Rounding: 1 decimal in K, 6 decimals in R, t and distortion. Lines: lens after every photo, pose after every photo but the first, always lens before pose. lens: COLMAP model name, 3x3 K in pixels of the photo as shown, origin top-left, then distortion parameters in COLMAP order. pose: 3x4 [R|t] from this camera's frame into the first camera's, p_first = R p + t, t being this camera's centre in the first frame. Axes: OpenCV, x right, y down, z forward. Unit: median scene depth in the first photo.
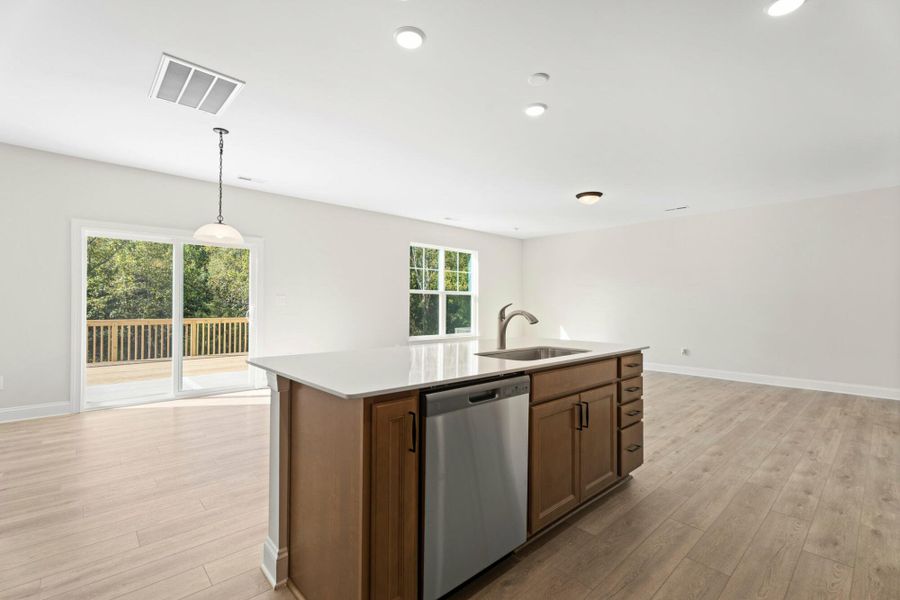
lens RADIAL K [[397.6, 0, 446.1], [0, 397.6, 302.4], [0, 0, 1]] dist [-0.000926, 0.000058]
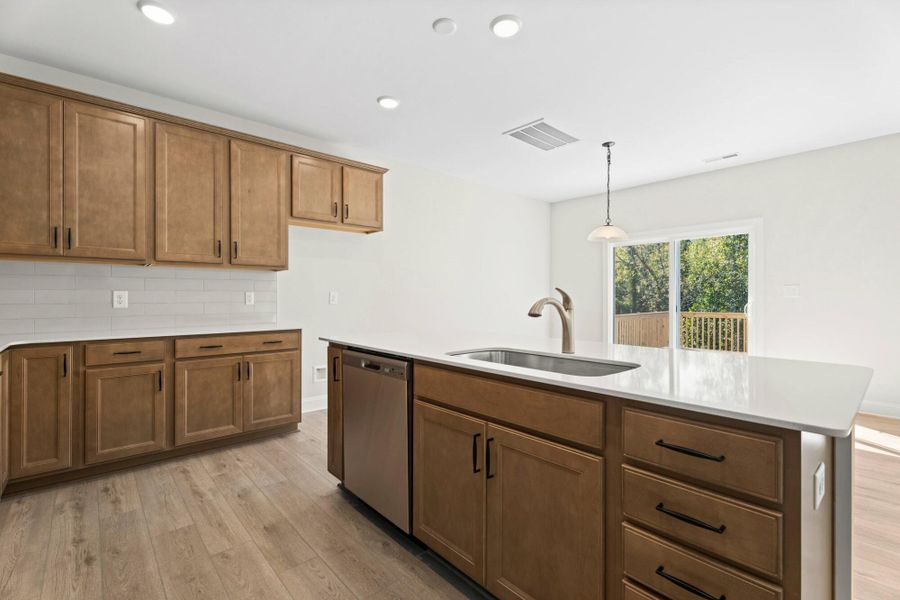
lens RADIAL K [[403.2, 0, 449.2], [0, 403.2, 296.1], [0, 0, 1]] dist [0.020942, 0.000128]
pose [[-0.002436, -0.005821, -0.999980, 0.595638], [-0.001730, 0.999982, -0.005816, 0.011216], [0.999996, 0.001716, -0.002446, 0.545931]]
